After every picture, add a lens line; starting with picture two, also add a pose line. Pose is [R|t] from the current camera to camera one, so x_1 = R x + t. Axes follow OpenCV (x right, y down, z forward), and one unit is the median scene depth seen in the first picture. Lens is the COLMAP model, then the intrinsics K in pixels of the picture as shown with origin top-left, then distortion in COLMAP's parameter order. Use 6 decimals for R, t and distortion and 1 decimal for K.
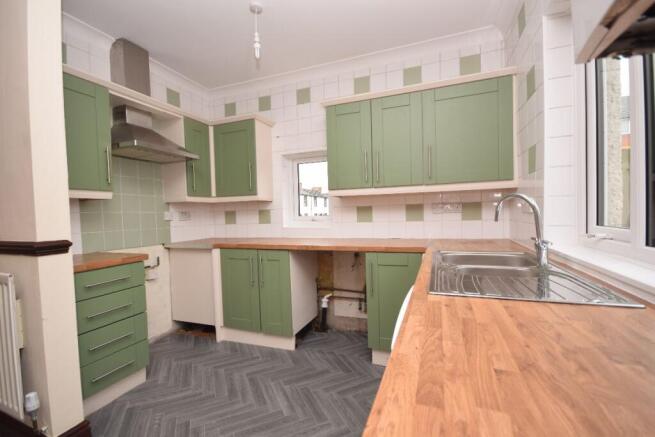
lens RADIAL K [[289.8, 0, 326.1], [0, 289.8, 221.1], [0, 0, 1]] dist [-0.009019, -0.002003]
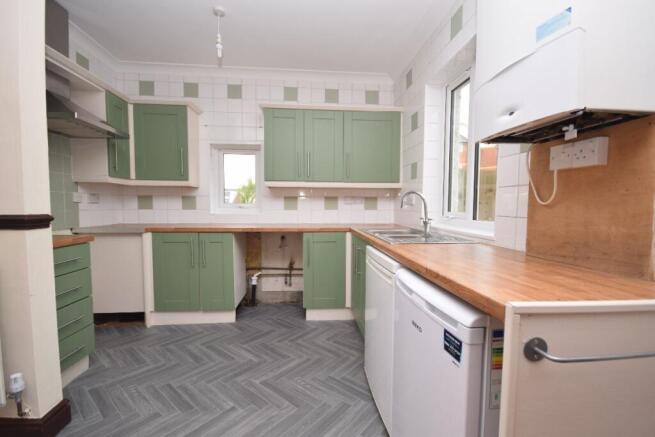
lens RADIAL K [[289.8, 0, 331.0], [0, 289.8, 220.3], [0, 0, 1]] dist [-0.009019, -0.002003]
pose [[0.896639, 0.010584, 0.442636, -0.269833], [-0.017628, 0.999775, 0.011801, 0.033013], [-0.442411, -0.018384, 0.896624, -0.157620]]
